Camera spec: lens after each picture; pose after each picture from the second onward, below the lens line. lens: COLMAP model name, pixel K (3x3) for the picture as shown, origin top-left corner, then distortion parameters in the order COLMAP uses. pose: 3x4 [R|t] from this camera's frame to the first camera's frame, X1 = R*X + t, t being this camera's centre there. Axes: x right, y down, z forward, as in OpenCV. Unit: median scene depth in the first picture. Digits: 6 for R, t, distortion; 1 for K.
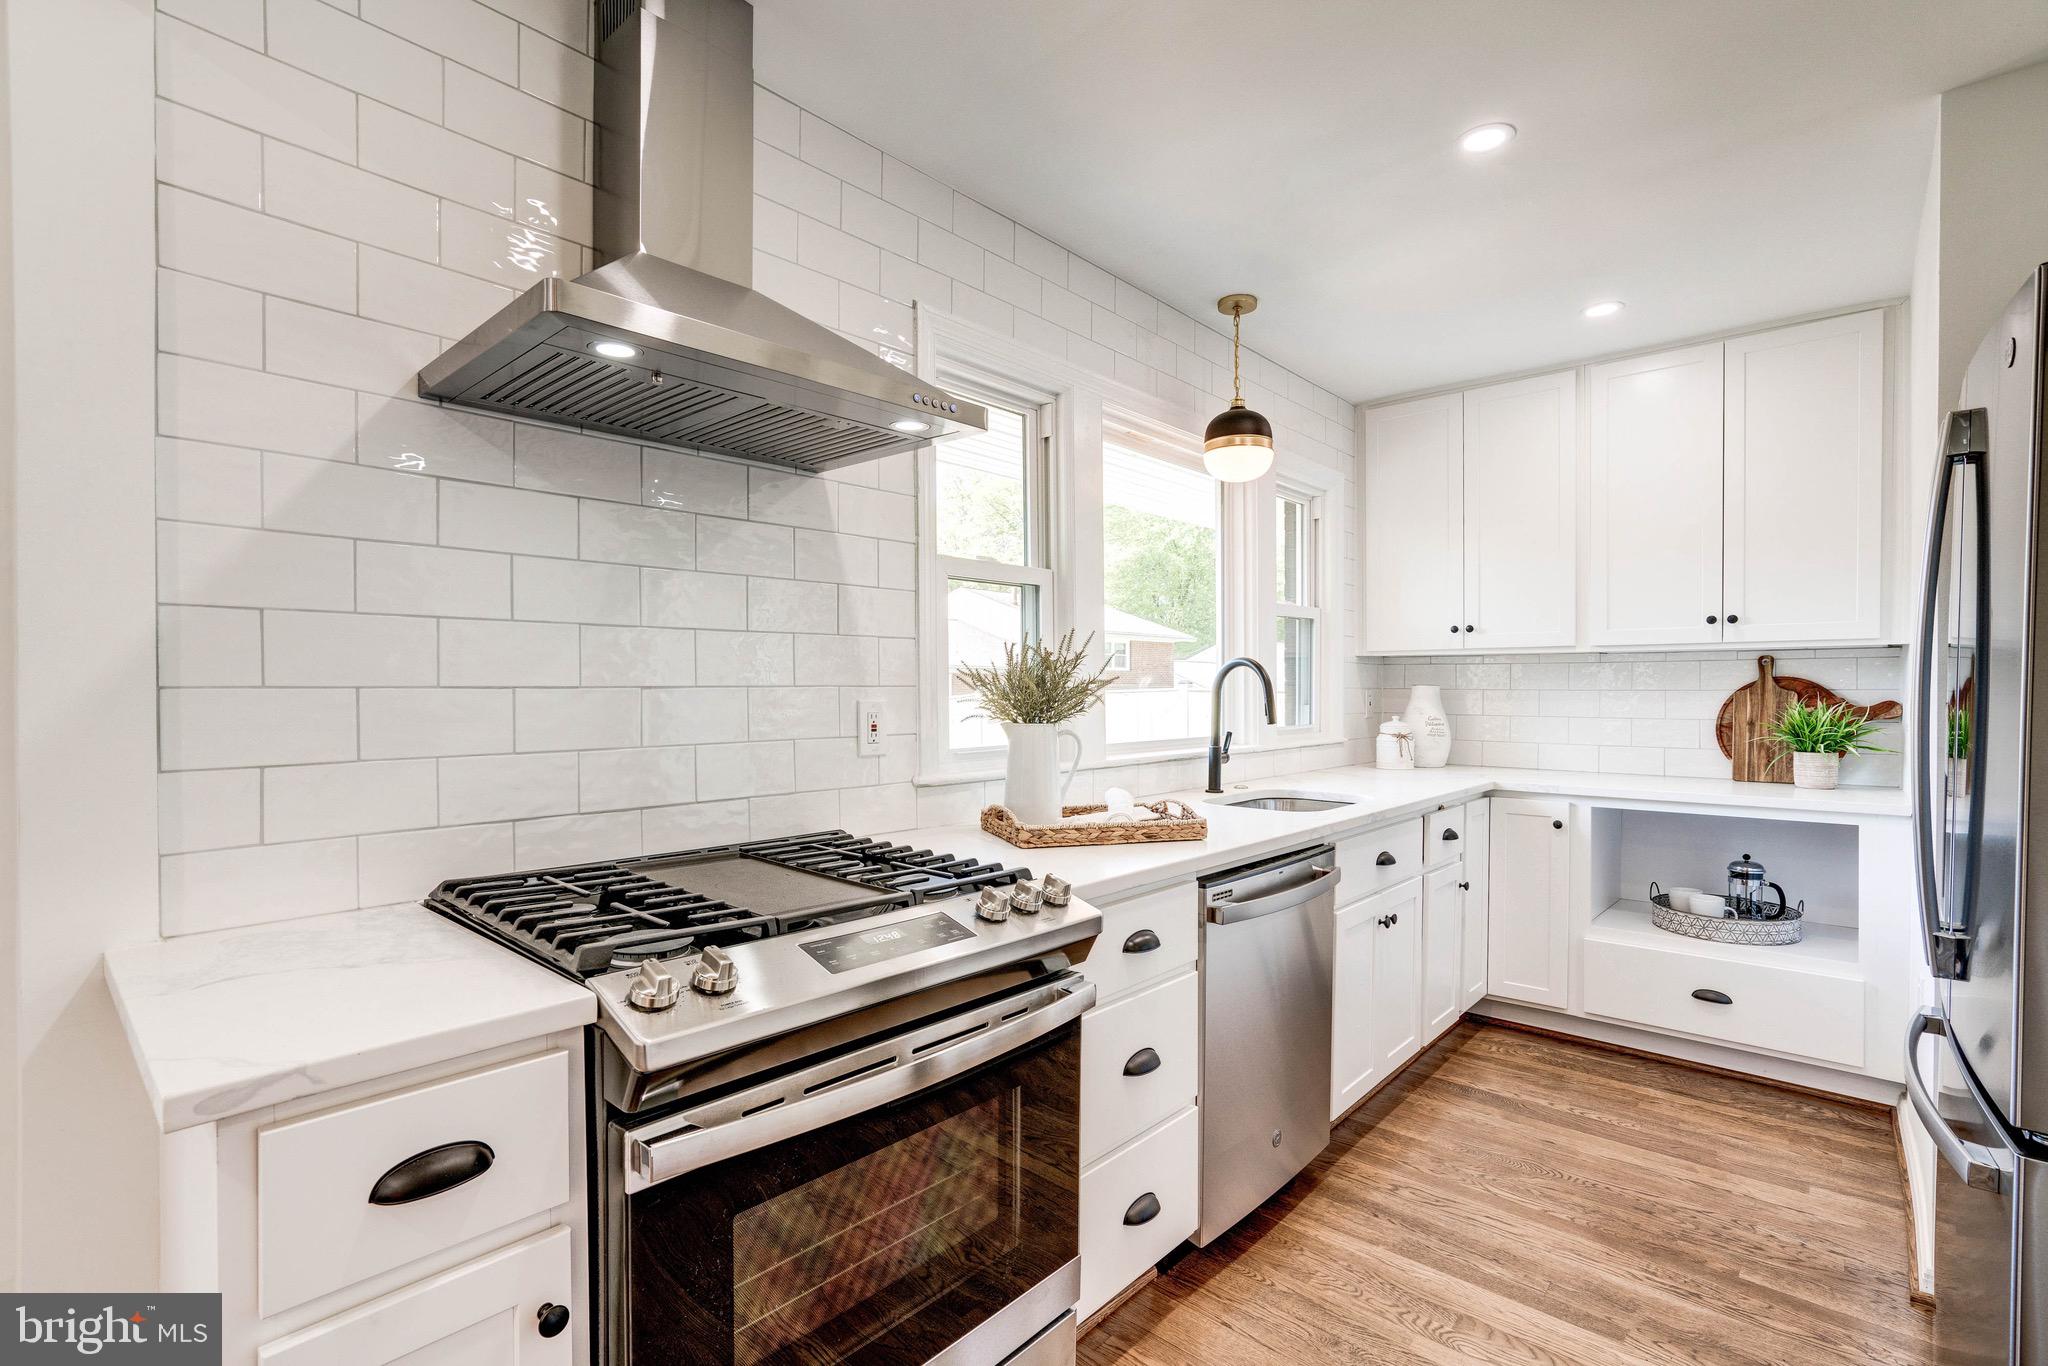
lens RADIAL K [[935.4, 0, 1024.3], [0, 935.4, 699.4], [0, 0, 1]] dist [-0.040392, 0.021617]
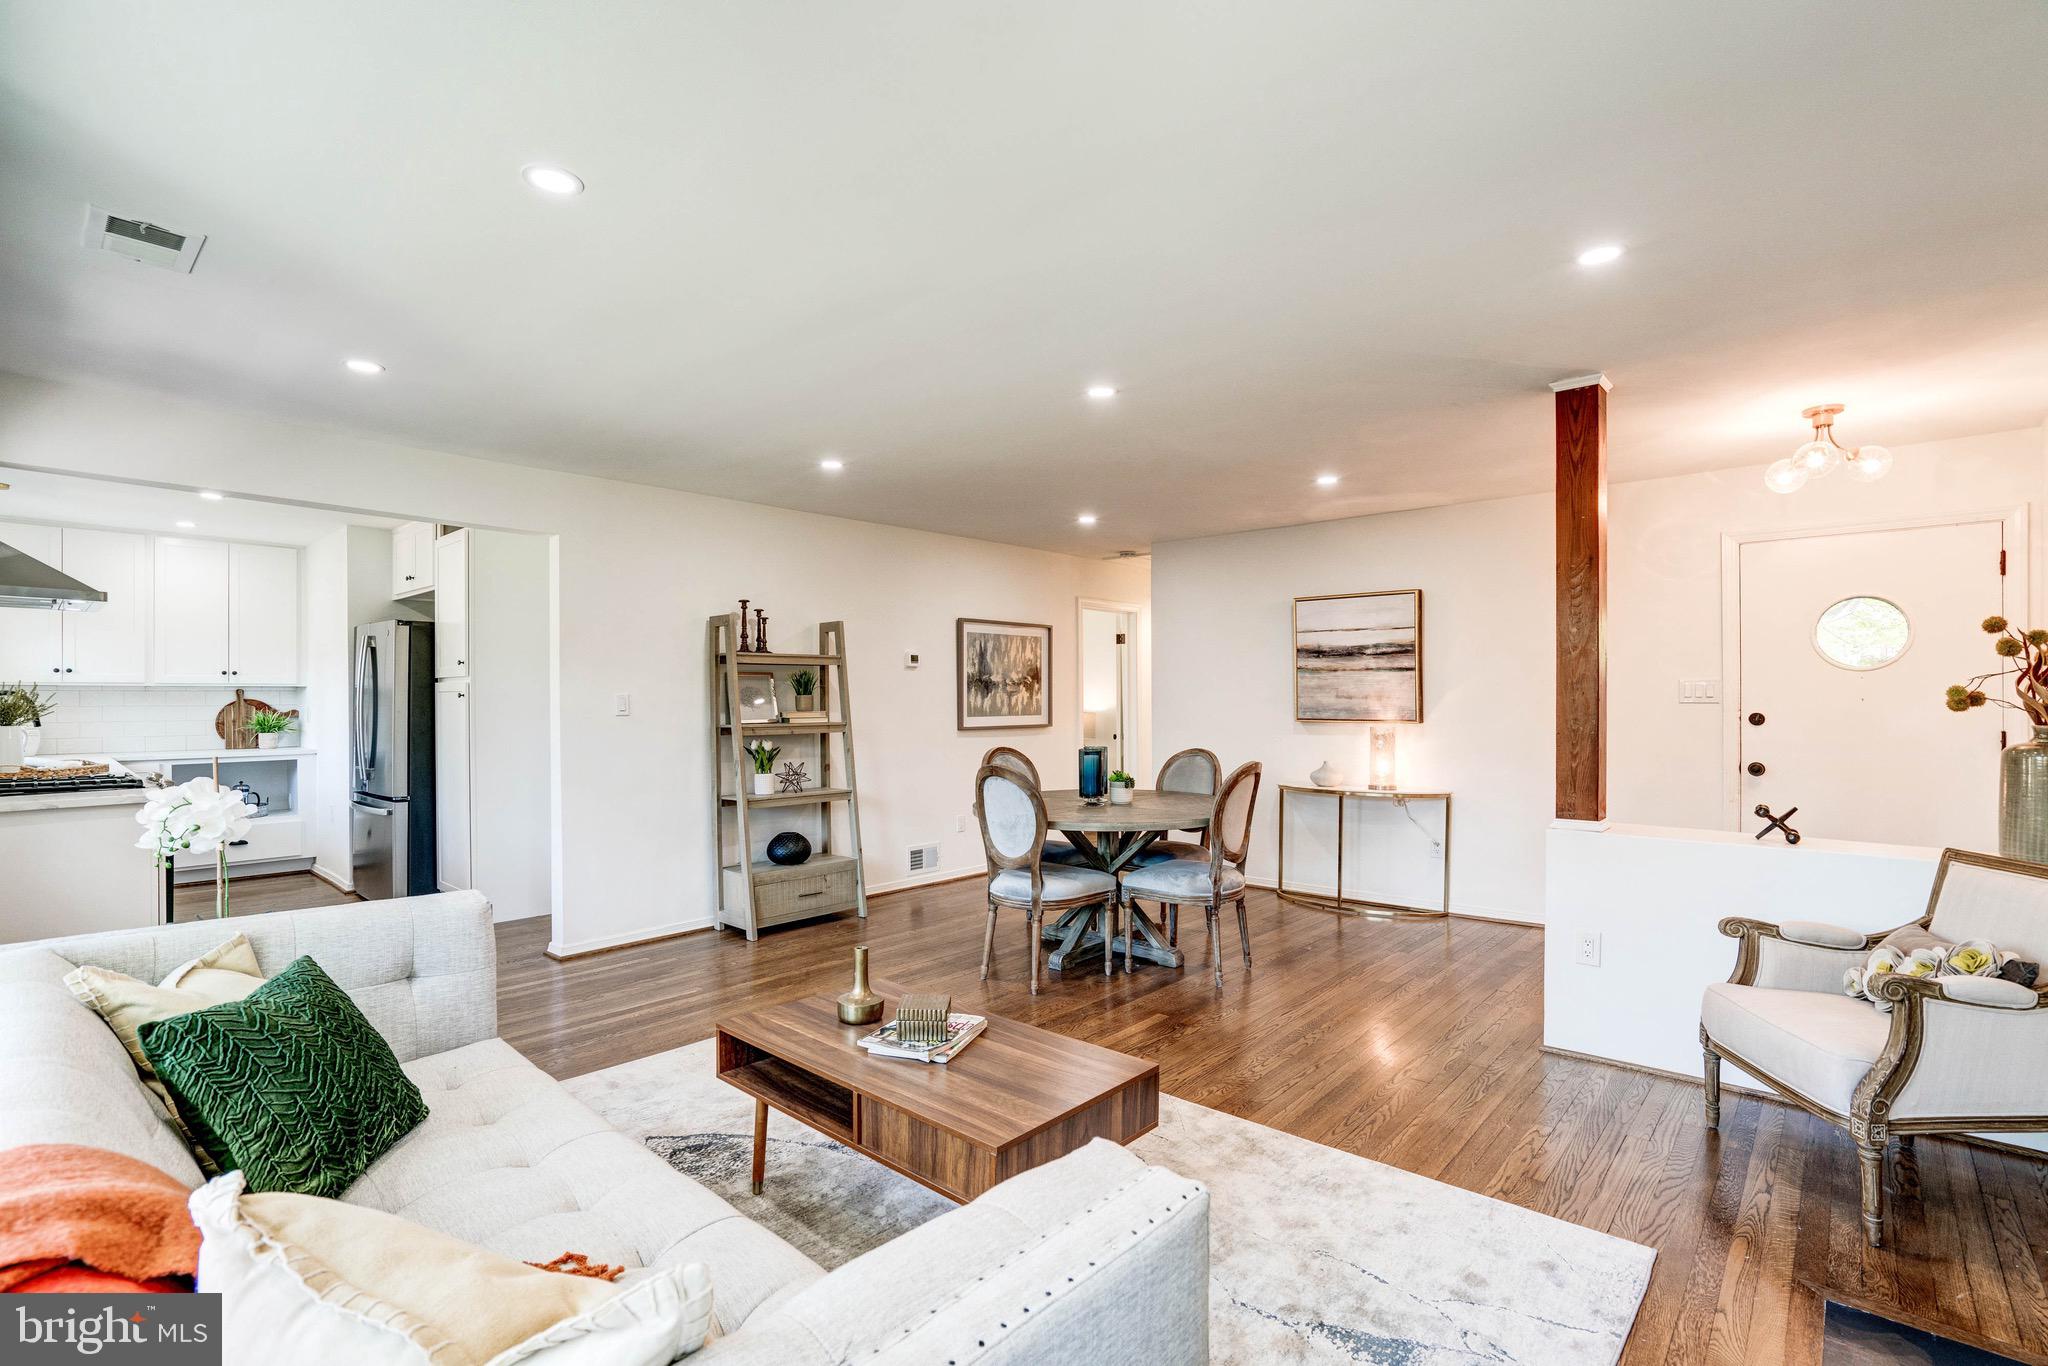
lens RADIAL K [[935.4, 0, 1024.3], [0, 935.4, 699.4], [0, 0, 1]] dist [-0.040392, 0.021617]
pose [[-0.000134, -0.003292, 0.999995, -1.634294], [0.011058, 0.999933, 0.003293, -0.013805], [-0.999939, 0.011058, -0.000098, -1.007448]]
